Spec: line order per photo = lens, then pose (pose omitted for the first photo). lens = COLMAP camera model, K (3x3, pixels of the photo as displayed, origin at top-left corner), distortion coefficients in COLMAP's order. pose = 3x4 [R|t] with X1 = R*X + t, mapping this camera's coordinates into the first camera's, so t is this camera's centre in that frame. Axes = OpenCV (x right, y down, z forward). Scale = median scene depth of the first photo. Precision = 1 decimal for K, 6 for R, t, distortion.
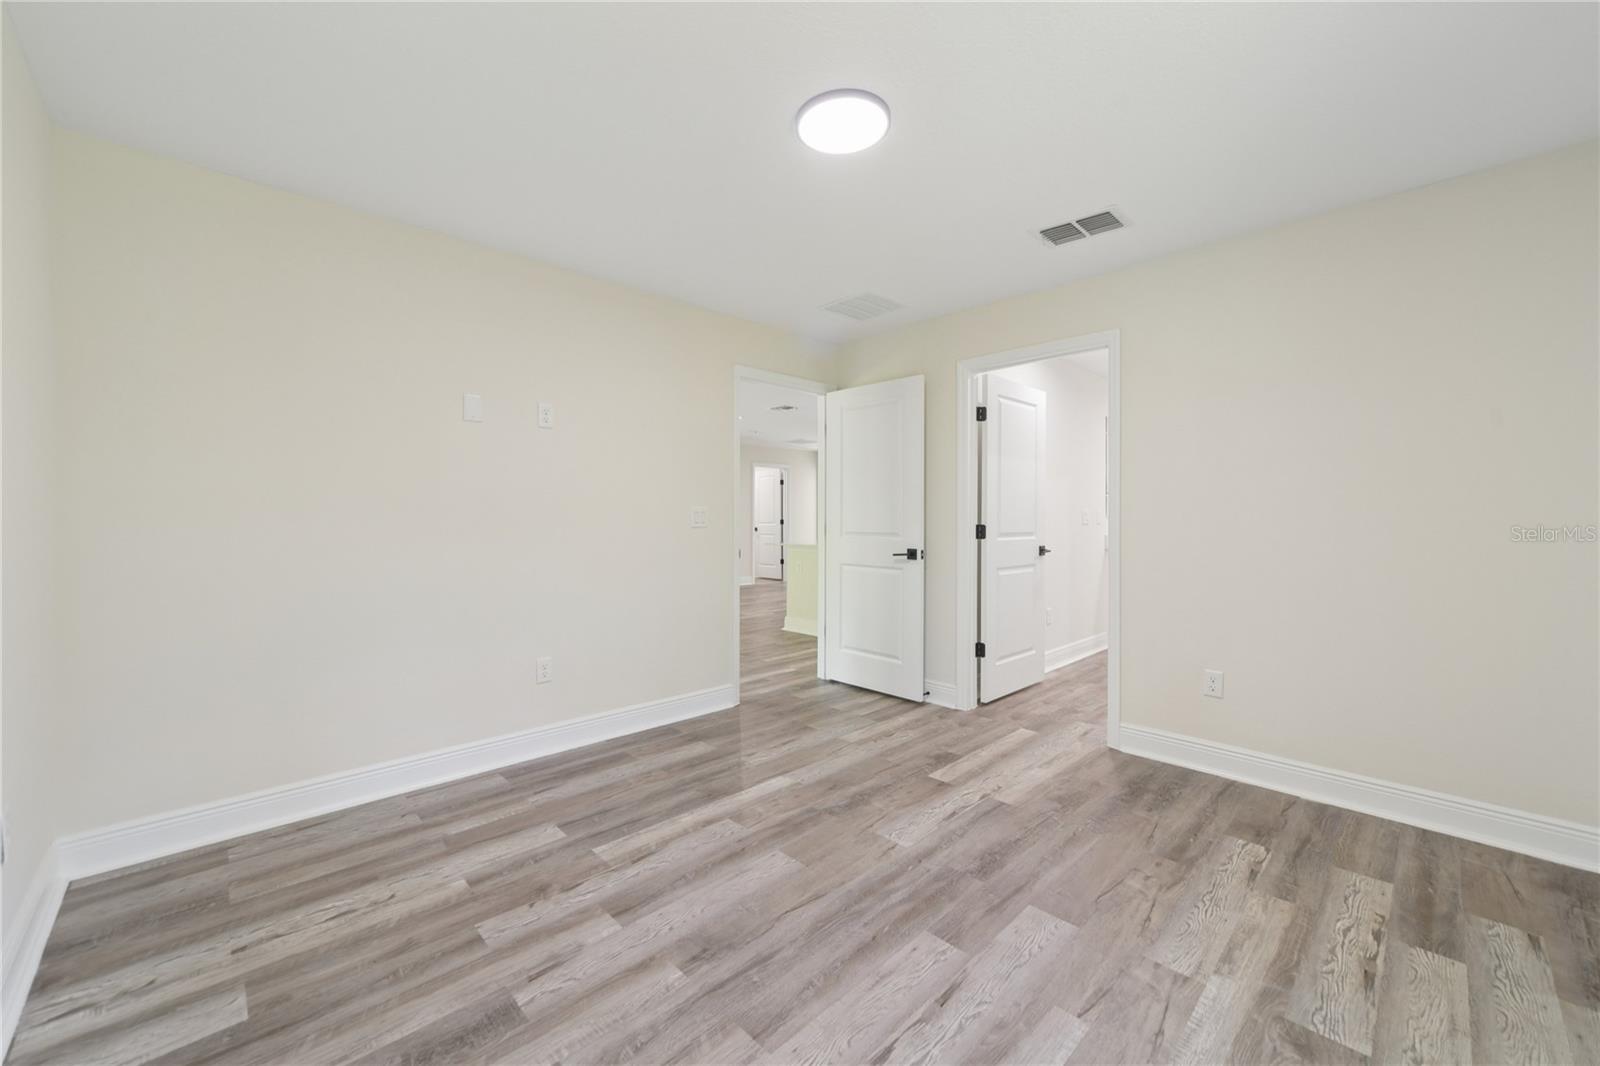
lens RADIAL K [[618.7, 0, 794.2], [0, 618.7, 519.7], [0, 0, 1]] dist [-0.000298, 0.000576]
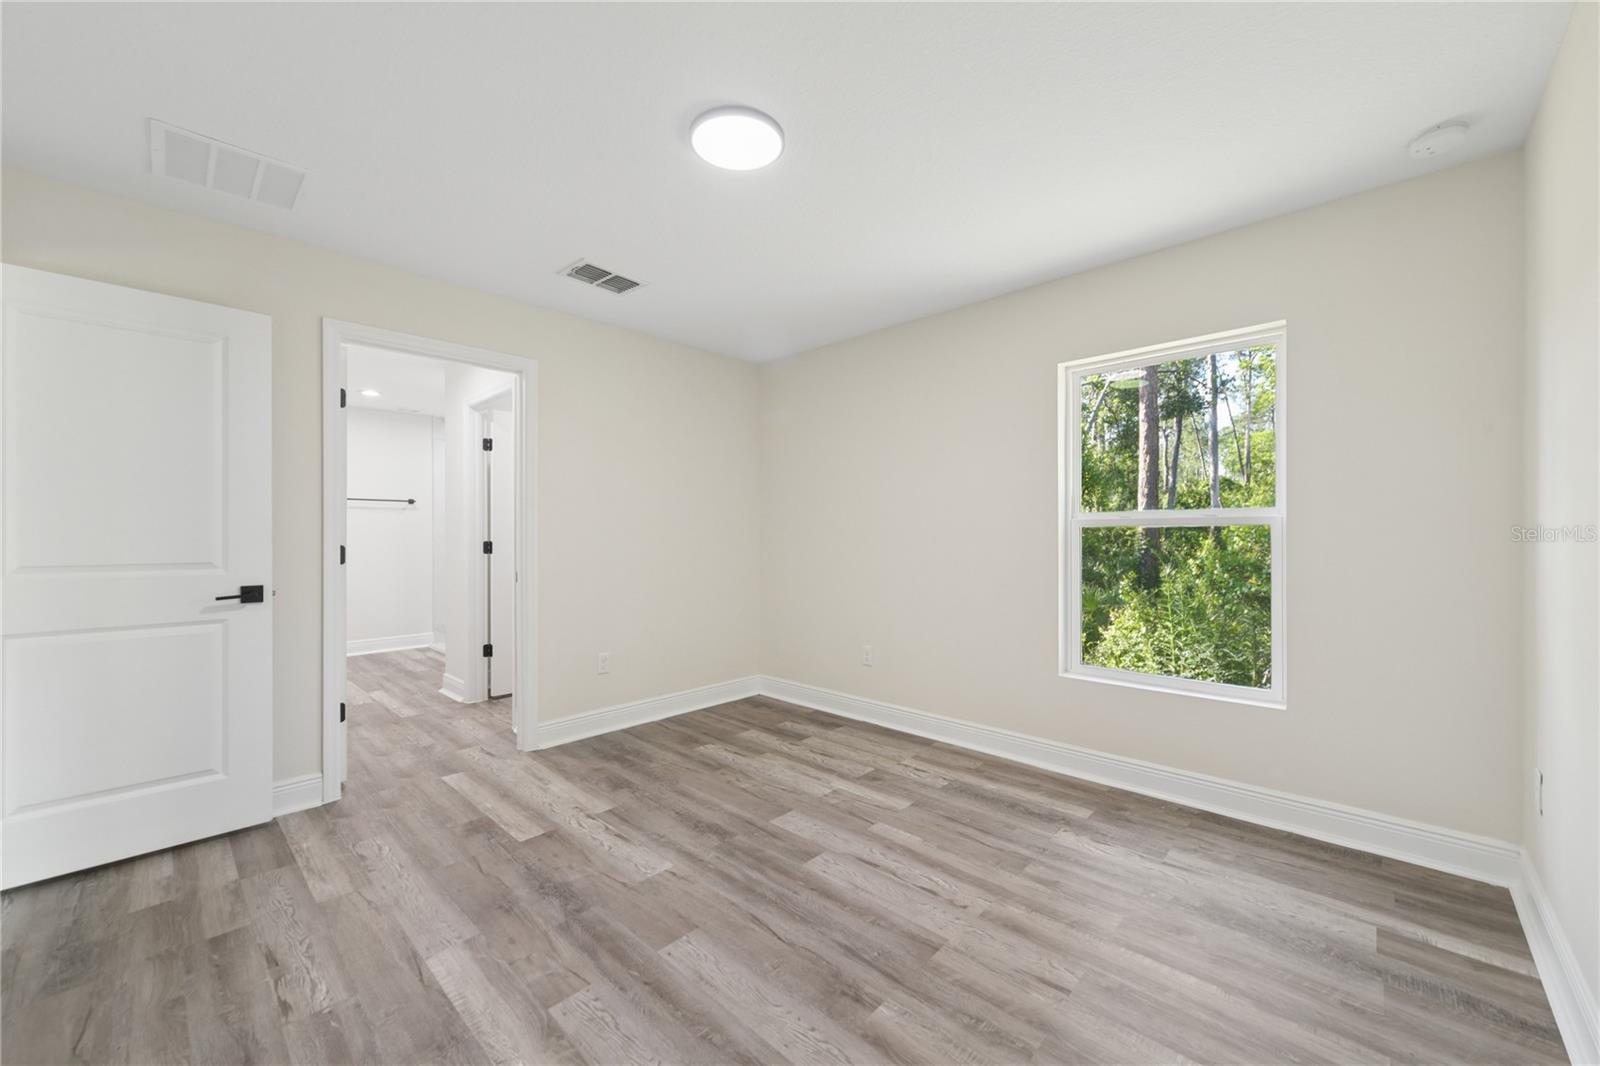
lens RADIAL K [[618.7, 0, 794.3], [0, 618.7, 538.2], [0, 0, 1]] dist [-0.000298, 0.000576]
pose [[-0.043320, -0.004779, 0.999050, -0.782825], [0.004259, 0.999979, 0.004968, -0.003171], [-0.999052, 0.004470, -0.043299, 0.806215]]
